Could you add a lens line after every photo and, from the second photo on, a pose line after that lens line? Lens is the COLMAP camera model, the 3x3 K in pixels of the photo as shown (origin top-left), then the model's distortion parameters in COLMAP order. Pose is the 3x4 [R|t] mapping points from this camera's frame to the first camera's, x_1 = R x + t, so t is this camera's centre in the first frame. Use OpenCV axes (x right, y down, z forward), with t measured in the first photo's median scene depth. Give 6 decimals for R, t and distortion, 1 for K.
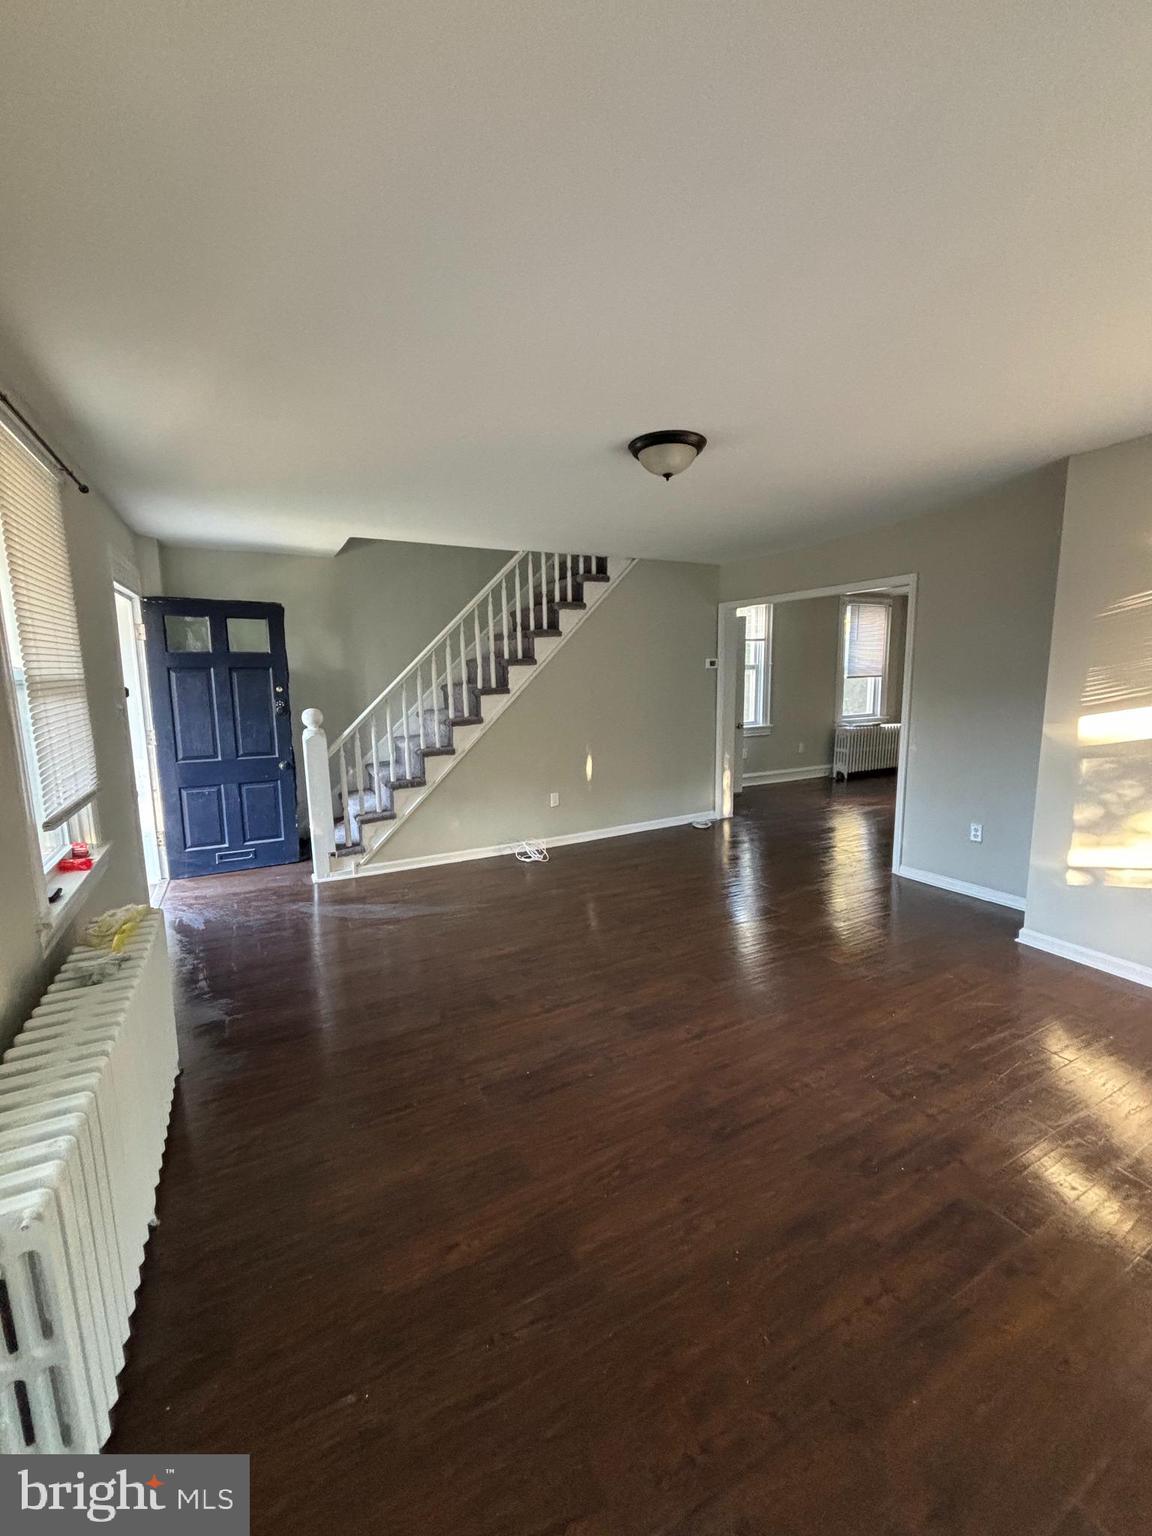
lens RADIAL K [[620.3, 0, 576.0], [0, 620.3, 768.0], [0, 0, 1]] dist [-0.003933, -0.000737]
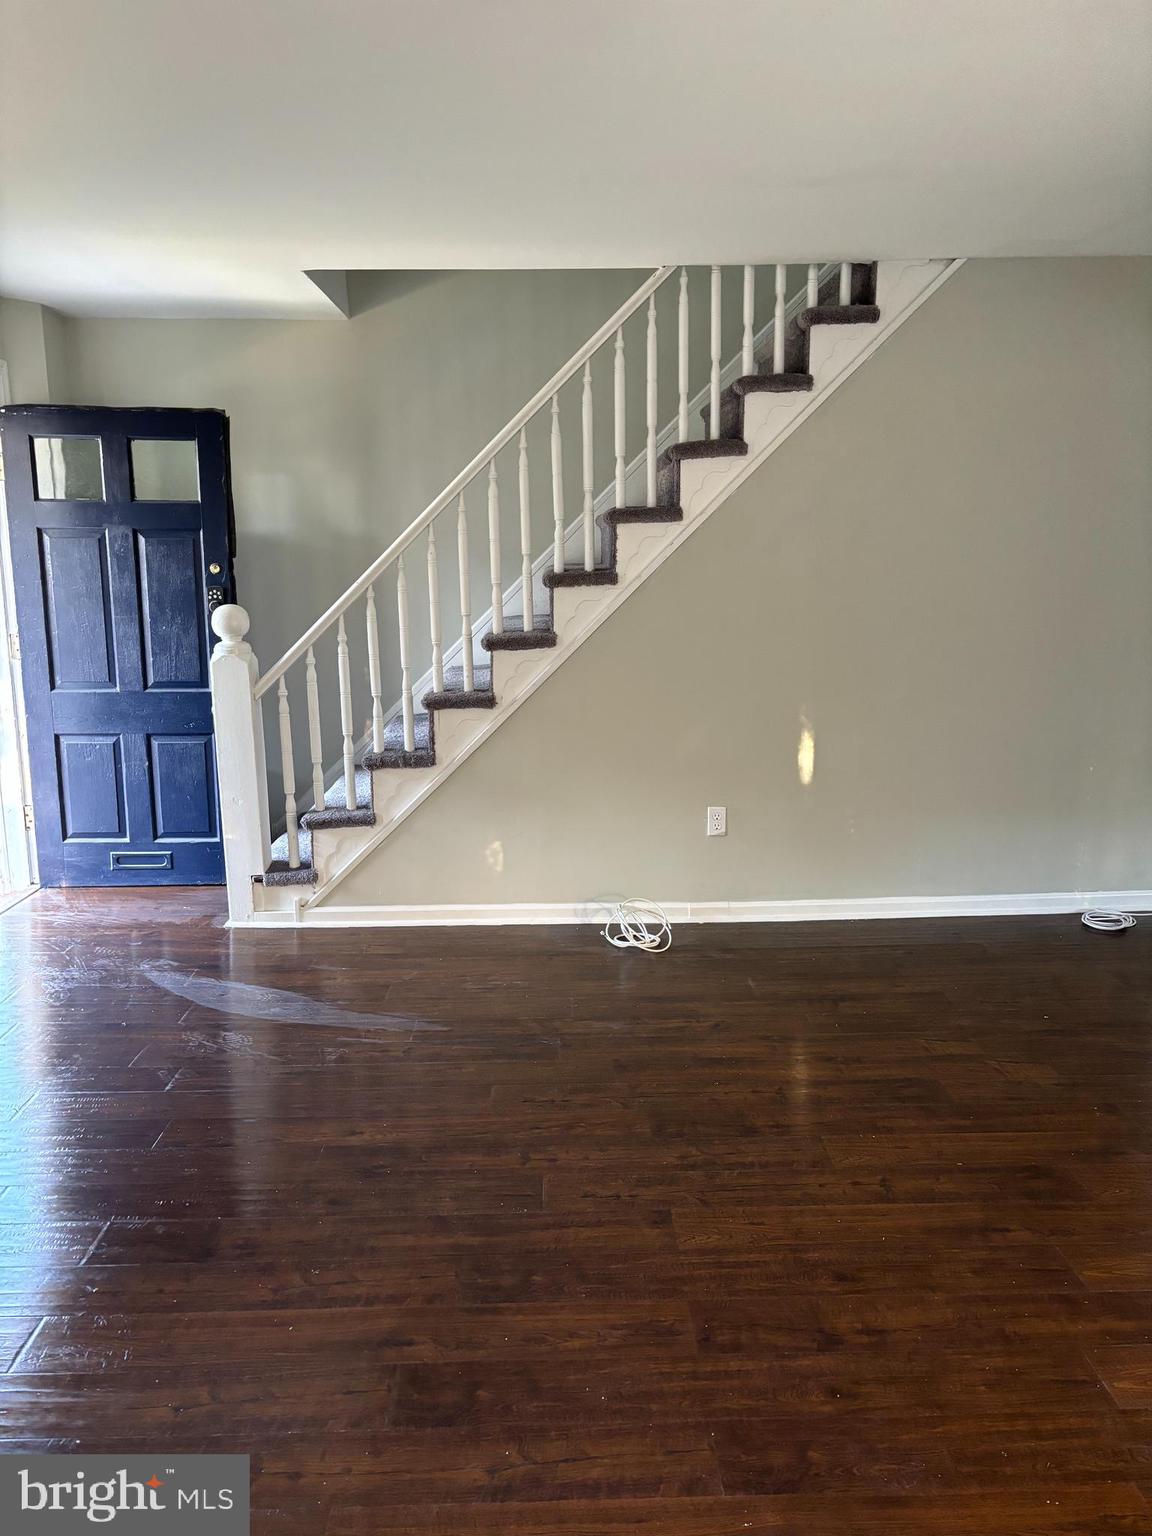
lens RADIAL K [[1176.8, 0, 576.0], [0, 1176.8, 768.0], [0, 0, 1]] dist [0.051656, -0.002298]
pose [[0.892097, 0.086898, -0.443409, 0.288572], [-0.071527, 0.996118, 0.051311, -0.027837], [0.446147, -0.014059, 0.894849, 0.202887]]
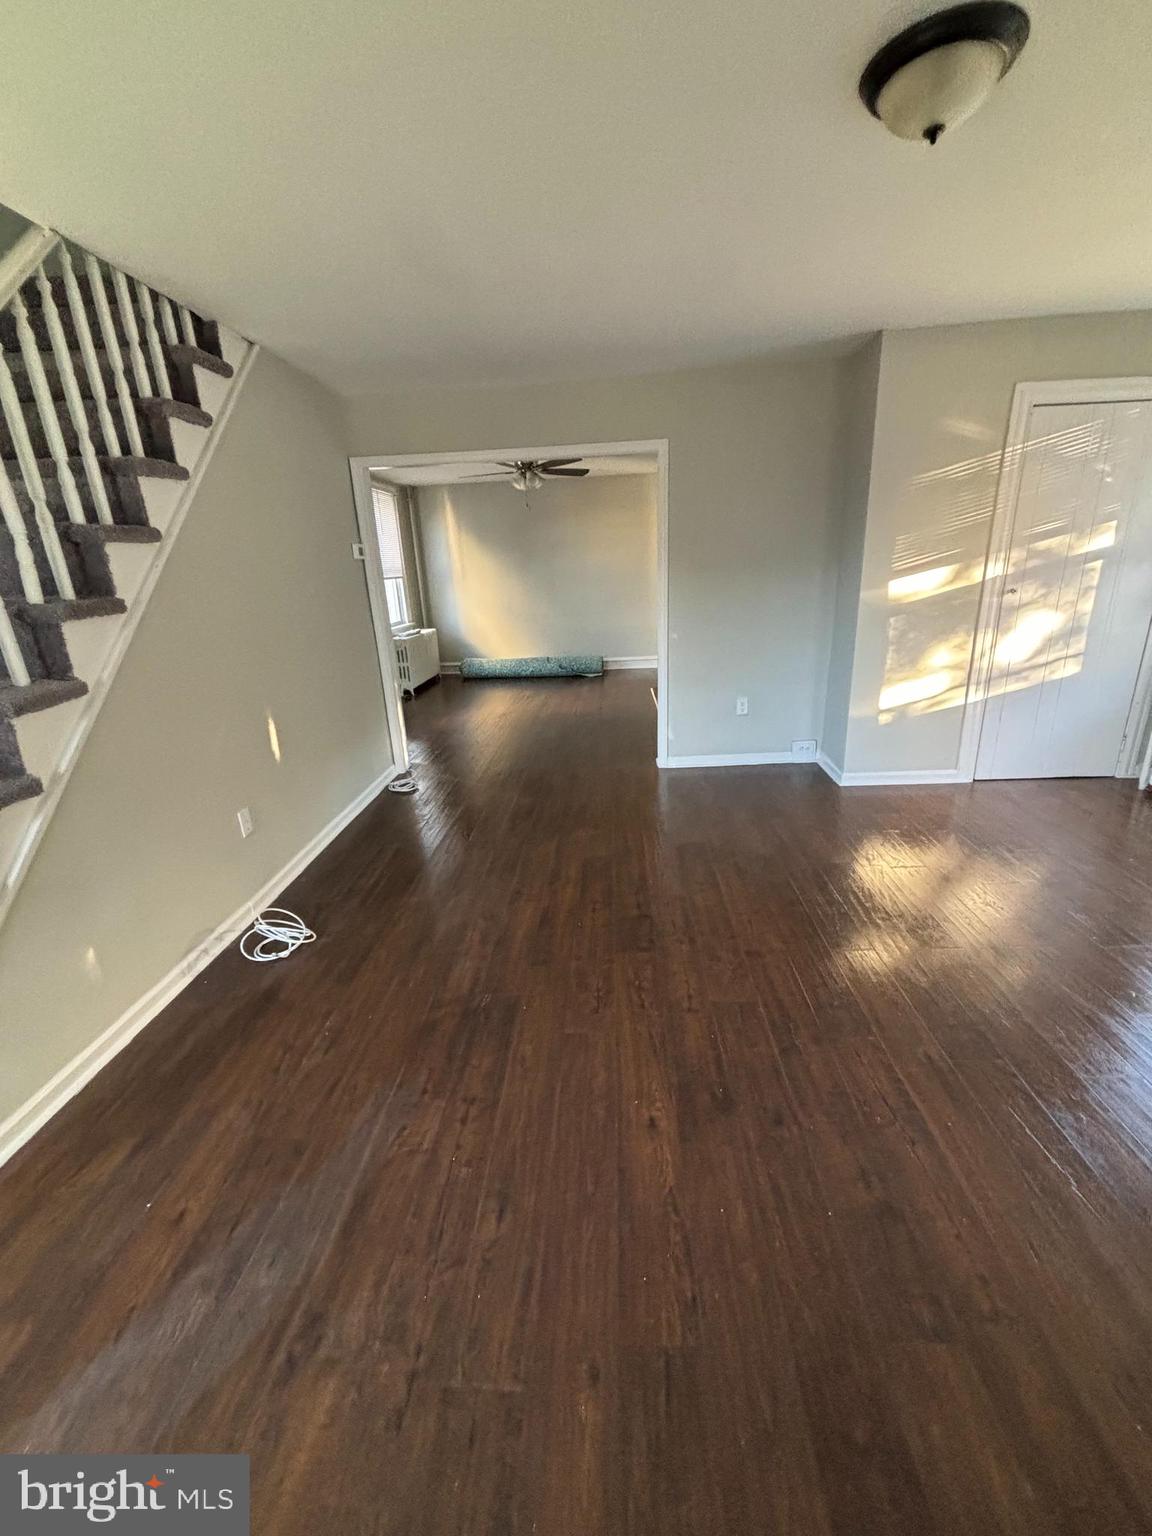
lens RADIAL K [[620.3, 0, 576.0], [0, 620.3, 768.0], [0, 0, 1]] dist [-0.003933, -0.000737]
pose [[0.513482, -0.274657, 0.812958, -0.336521], [0.171872, 0.961113, 0.216153, -0.061764], [-0.840712, 0.028734, 0.540720, 0.566742]]
